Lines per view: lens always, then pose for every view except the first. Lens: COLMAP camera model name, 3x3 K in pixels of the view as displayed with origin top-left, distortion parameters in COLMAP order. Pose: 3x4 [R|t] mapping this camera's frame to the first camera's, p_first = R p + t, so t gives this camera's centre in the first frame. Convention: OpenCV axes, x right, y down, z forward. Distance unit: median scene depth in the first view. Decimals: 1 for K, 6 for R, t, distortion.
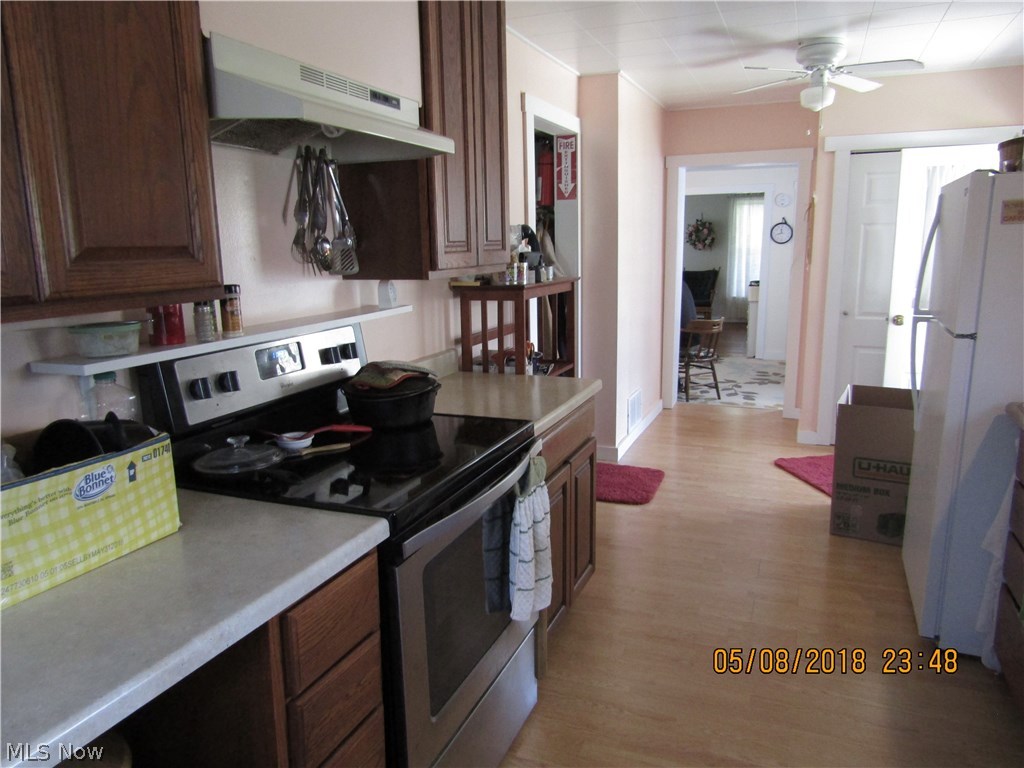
lens RADIAL K [[725.7, 0, 514.0], [0, 725.7, 382.2], [0, 0, 1]] dist [-0.007300, 0.004211]
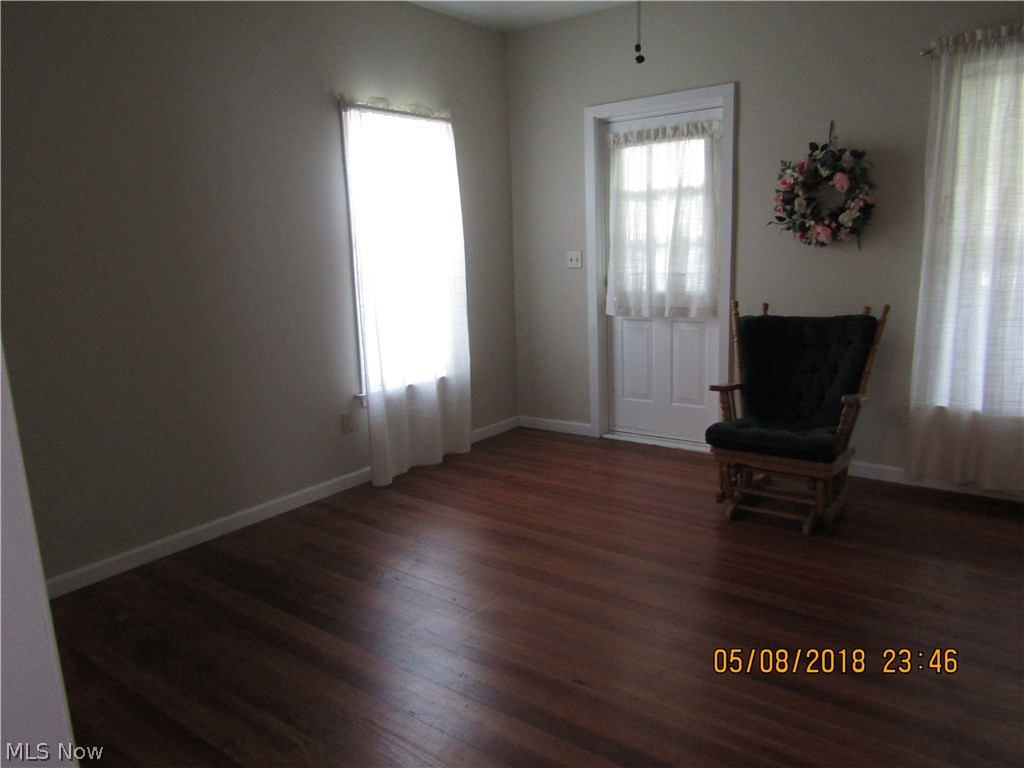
lens RADIAL K [[725.7, 0, 511.8], [0, 725.7, 386.8], [0, 0, 1]] dist [-0.007300, 0.004211]
pose [[0.965144, 0.035331, -0.259323, 0.214385], [-0.030941, 0.999301, 0.020993, -0.126995], [0.259883, -0.012237, 0.965563, 0.679692]]
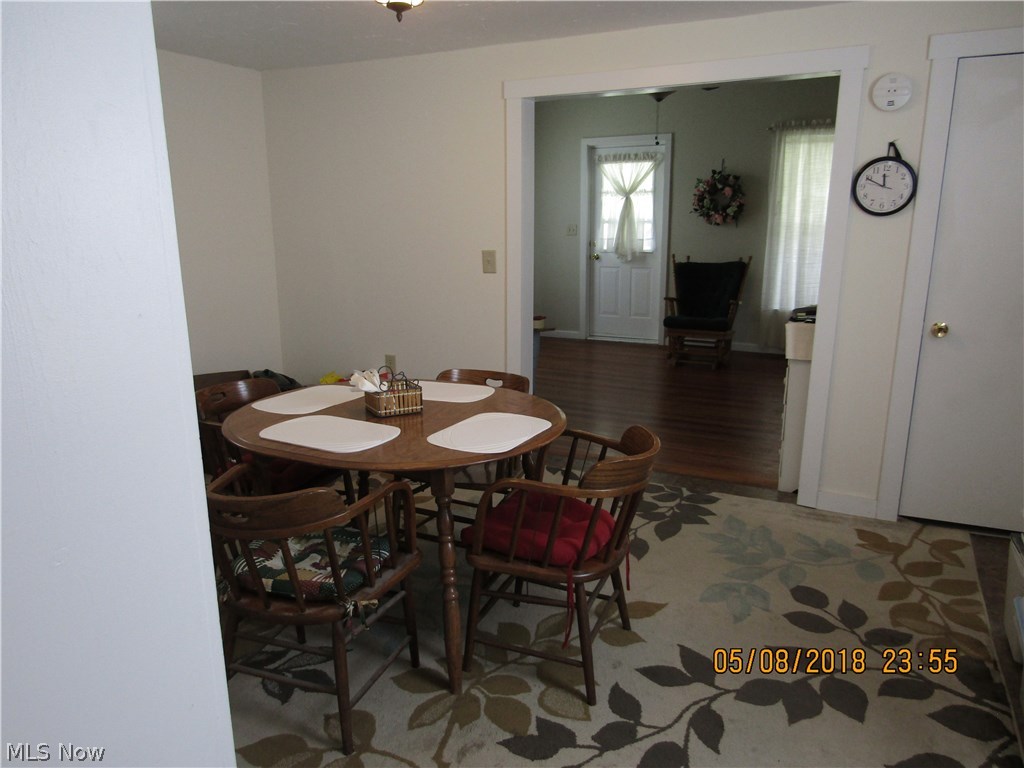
lens RADIAL K [[725.7, 0, 511.3], [0, 725.7, 384.9], [0, 0, 1]] dist [-0.007300, 0.004211]
pose [[0.996201, 0.029576, -0.081911, 0.147159], [-0.025691, 0.998513, 0.048085, -0.081055], [0.083211, -0.045798, 0.995479, 0.418442]]
